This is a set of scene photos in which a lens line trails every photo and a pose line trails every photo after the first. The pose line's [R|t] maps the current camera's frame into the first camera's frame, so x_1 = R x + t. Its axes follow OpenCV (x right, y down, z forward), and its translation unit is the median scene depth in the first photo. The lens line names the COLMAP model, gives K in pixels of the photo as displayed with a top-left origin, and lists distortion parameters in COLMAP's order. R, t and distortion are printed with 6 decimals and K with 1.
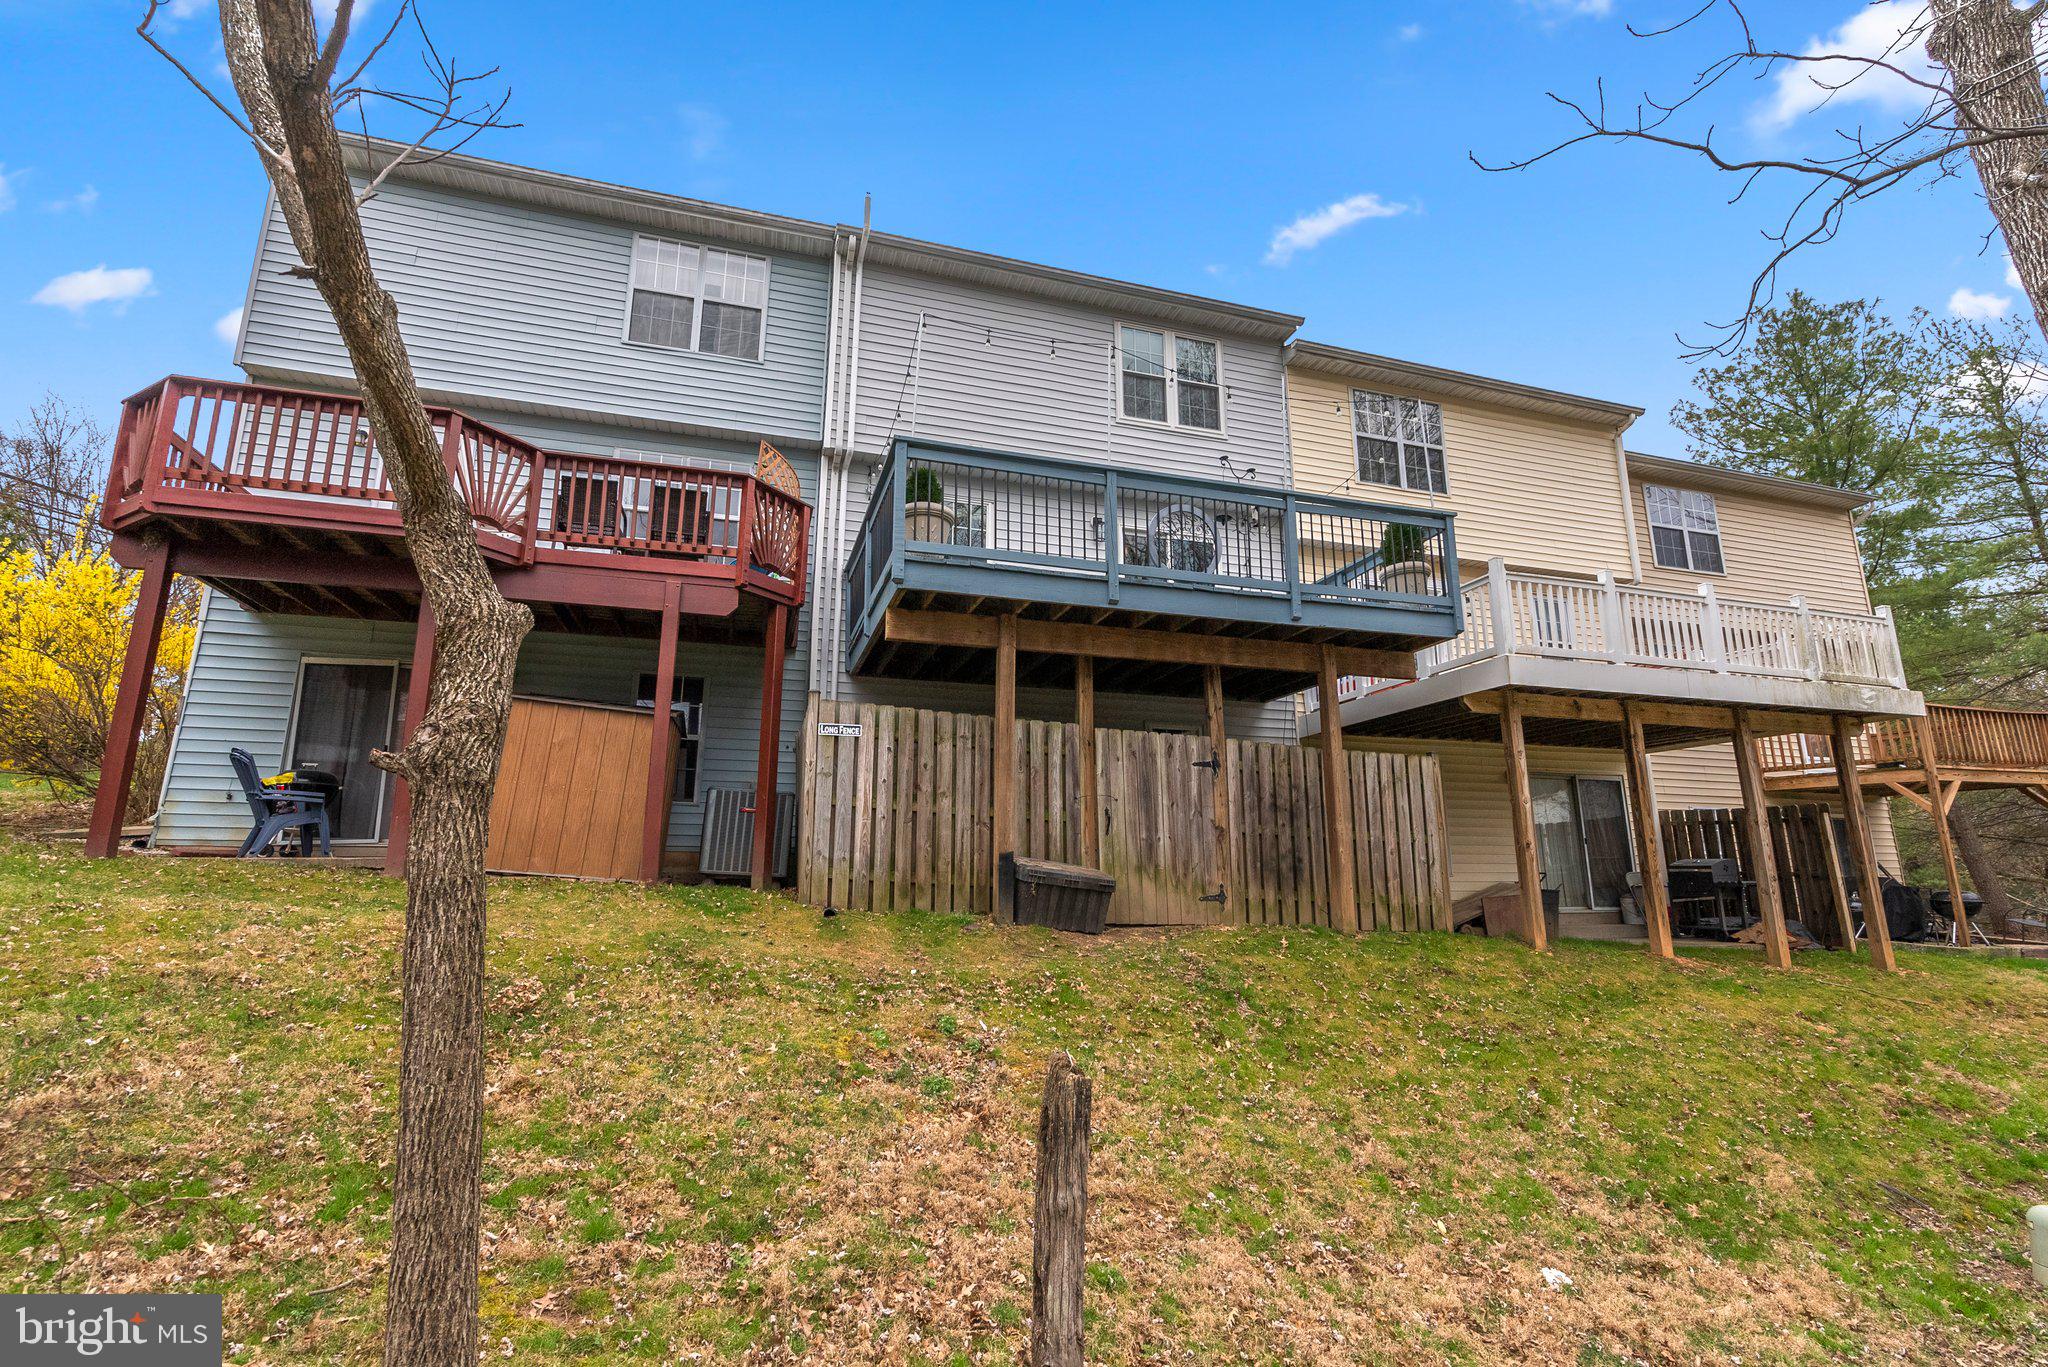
lens RADIAL K [[936.6, 0, 1019.6], [0, 936.6, 692.3], [0, 0, 1]] dist [-0.001770, 0.000586]
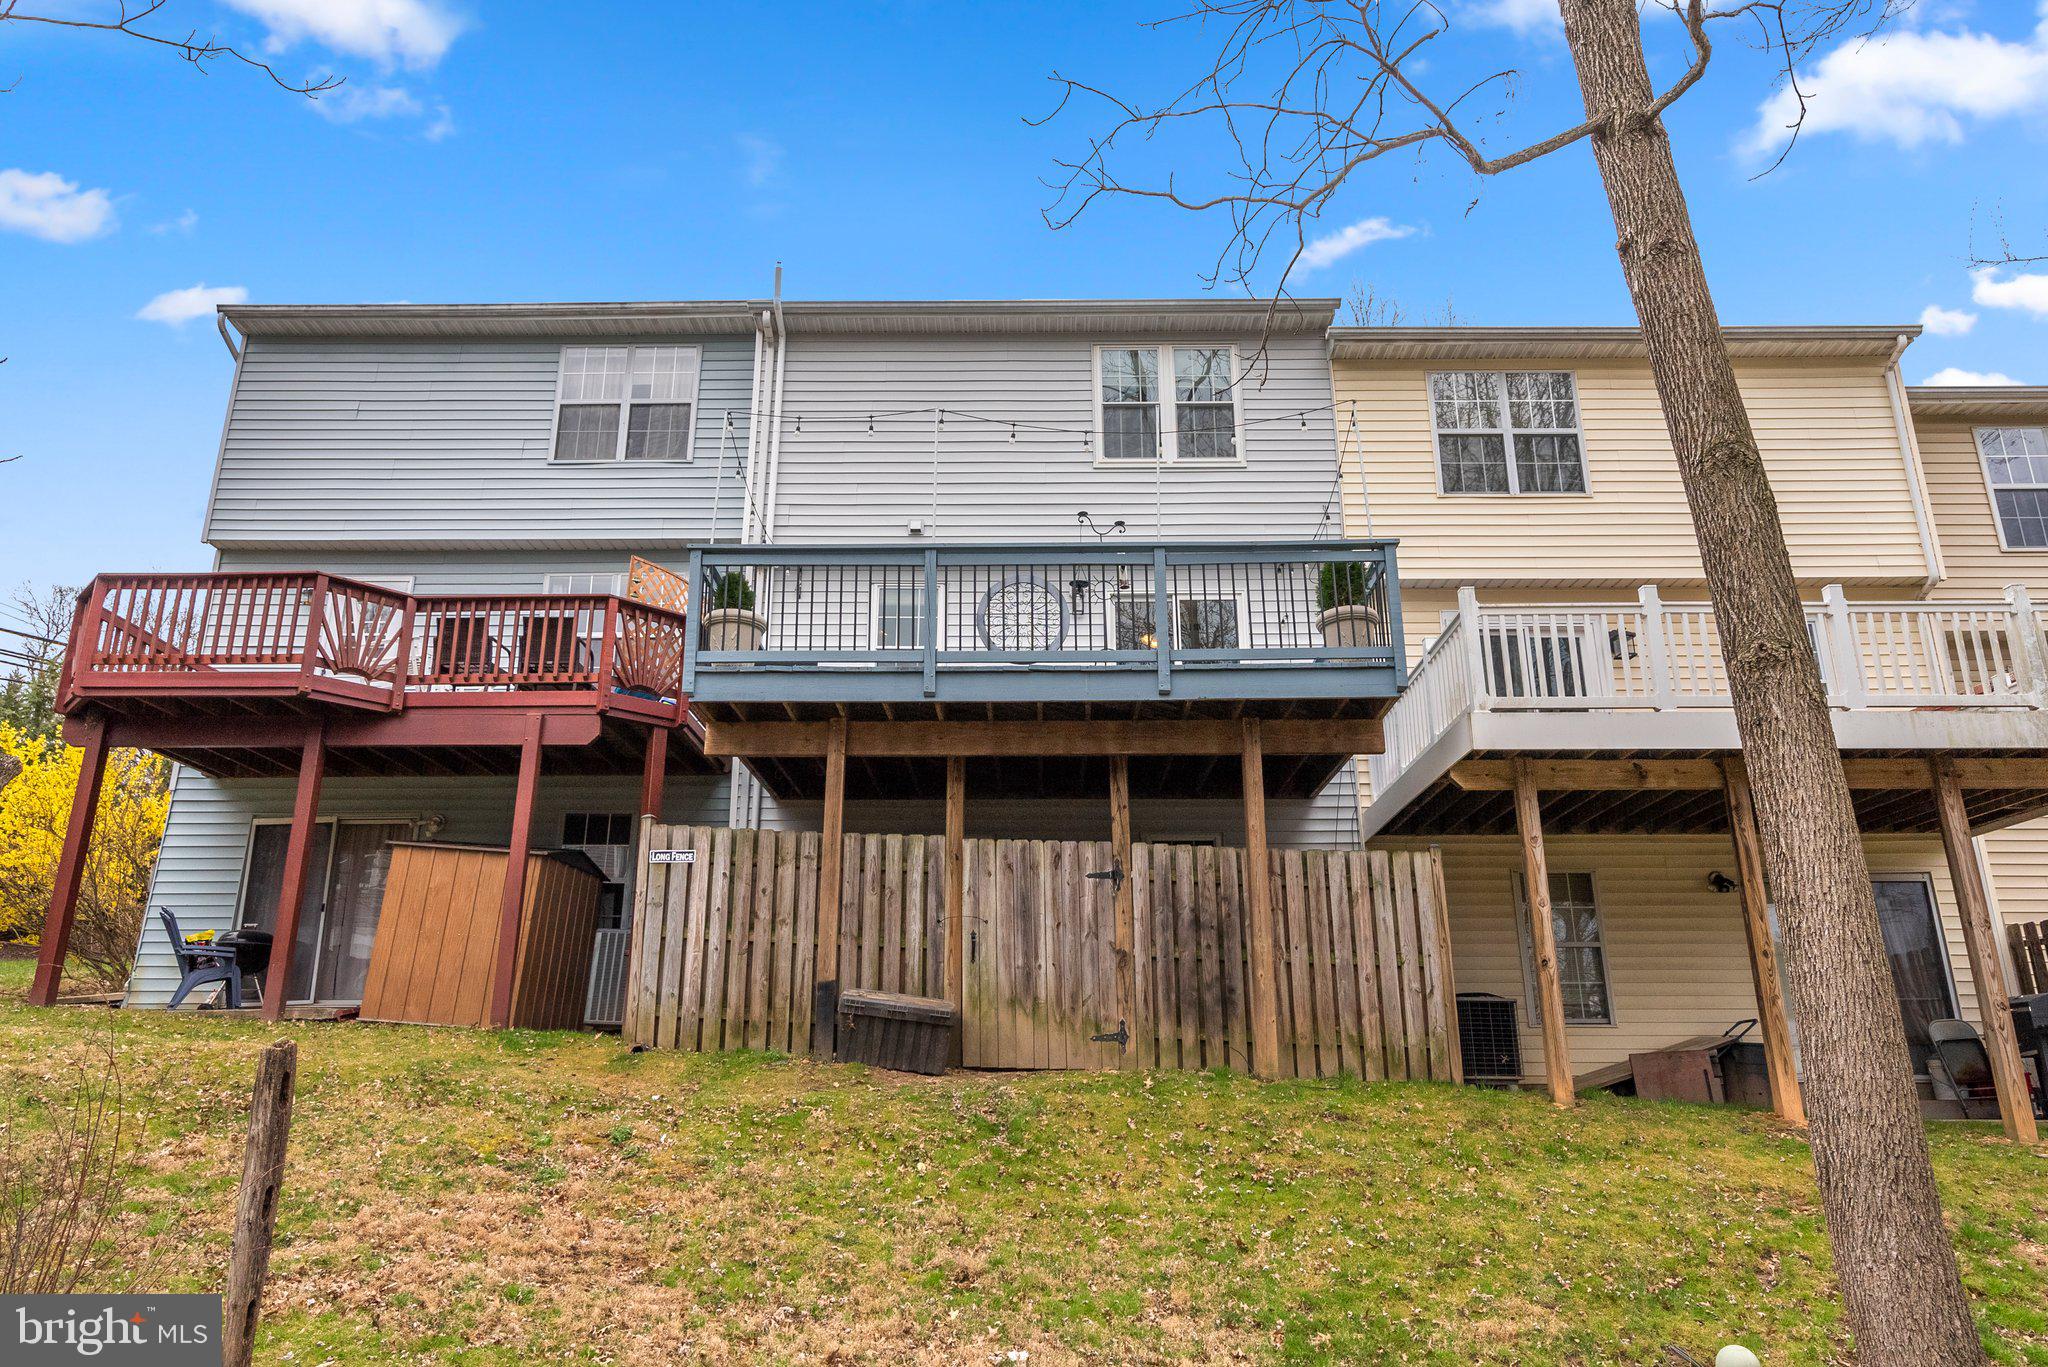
lens RADIAL K [[1420.4, 0, 1024.0], [0, 1420.4, 683.5], [0, 0, 1]] dist [0.009429, 0.000326]
pose [[0.951769, -0.093828, -0.292116, 0.534788], [0.062554, 0.991436, -0.114639, 0.049946], [0.300371, 0.090836, 0.949487, -0.241746]]
